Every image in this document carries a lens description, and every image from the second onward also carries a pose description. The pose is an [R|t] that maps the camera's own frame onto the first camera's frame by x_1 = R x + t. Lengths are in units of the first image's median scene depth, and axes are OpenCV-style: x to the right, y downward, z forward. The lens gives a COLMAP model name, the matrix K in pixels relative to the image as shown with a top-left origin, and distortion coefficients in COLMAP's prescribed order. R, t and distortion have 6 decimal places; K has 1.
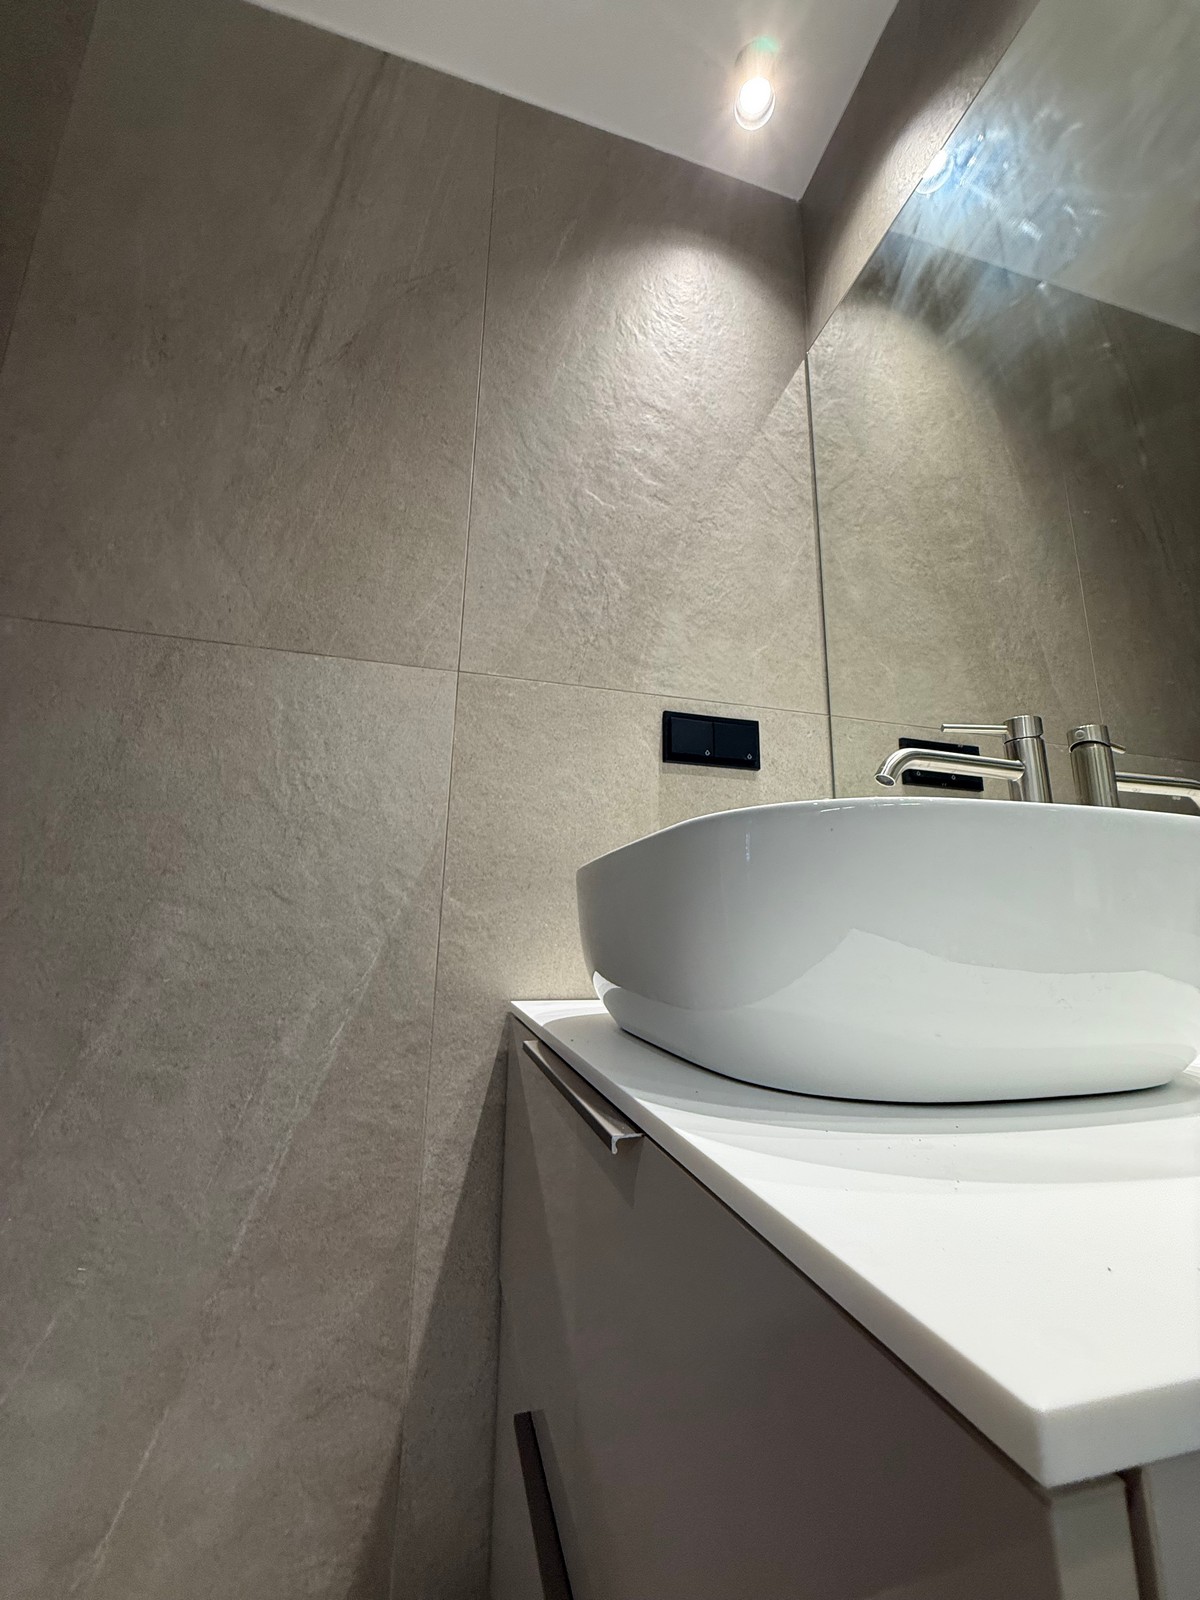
lens RADIAL K [[640.2, 0, 600.9], [0, 640.2, 801.0], [0, 0, 1]] dist [0.001063, -0.000145]
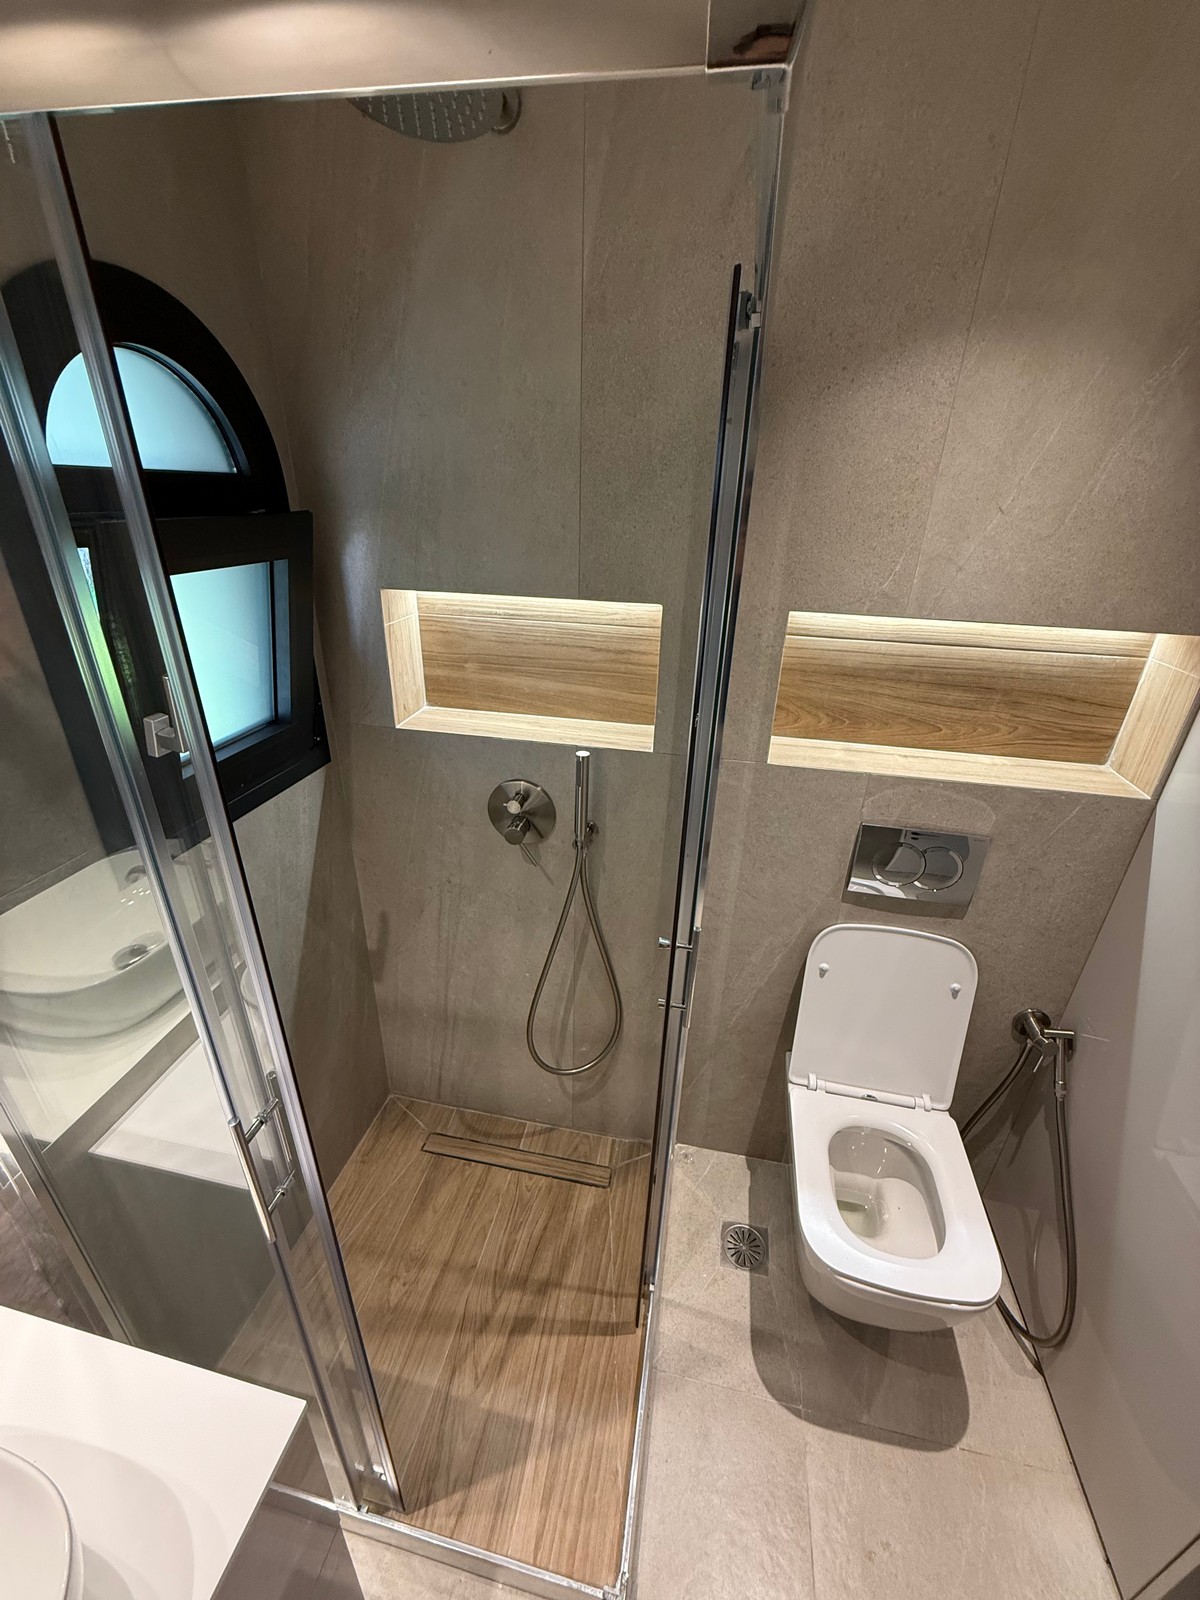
lens RADIAL K [[640.2, 0, 600.3], [0, 640.2, 800.1], [0, 0, 1]] dist [0.001063, -0.000145]
pose [[0.895602, 0.191376, -0.401586, -0.201494], [0.089215, 0.807125, 0.583601, -1.163413], [0.435817, -0.558502, 0.705789, -0.324100]]
